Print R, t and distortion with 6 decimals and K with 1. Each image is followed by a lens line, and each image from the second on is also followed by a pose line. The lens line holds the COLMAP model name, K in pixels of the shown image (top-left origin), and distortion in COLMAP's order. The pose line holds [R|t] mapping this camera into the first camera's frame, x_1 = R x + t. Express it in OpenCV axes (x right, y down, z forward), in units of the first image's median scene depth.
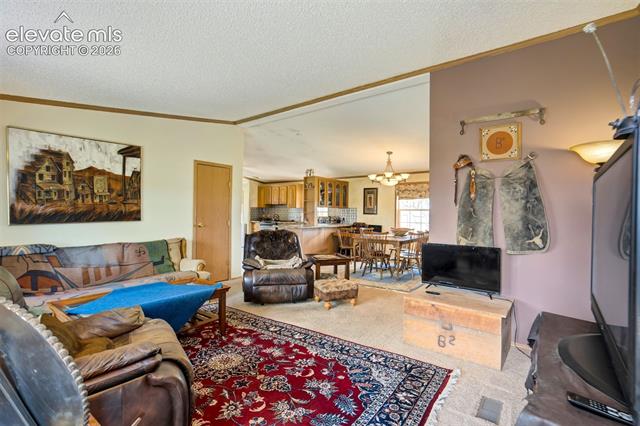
lens RADIAL K [[307.3, 0, 318.9], [0, 307.3, 213.2], [0, 0, 1]] dist [-0.000477, -0.000068]
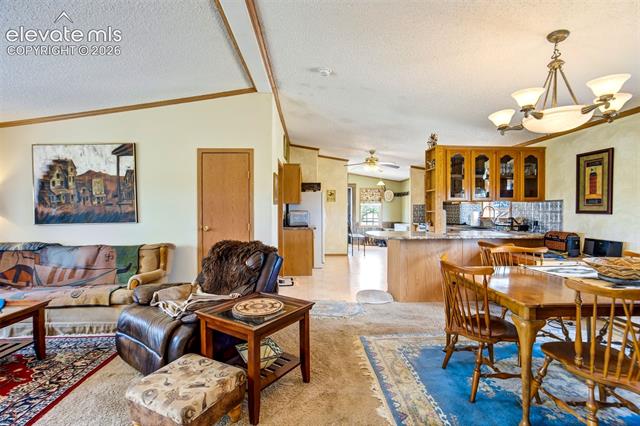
lens RADIAL K [[295.8, 0, 317.8], [0, 295.8, 213.4], [0, 0, 1]] dist [-0.021026, 0.005446]
pose [[0.632581, -0.005073, -0.774478, 0.515606], [0.007679, 0.999970, -0.000277, 0.001699], [0.774456, -0.005772, 0.632601, 0.964029]]
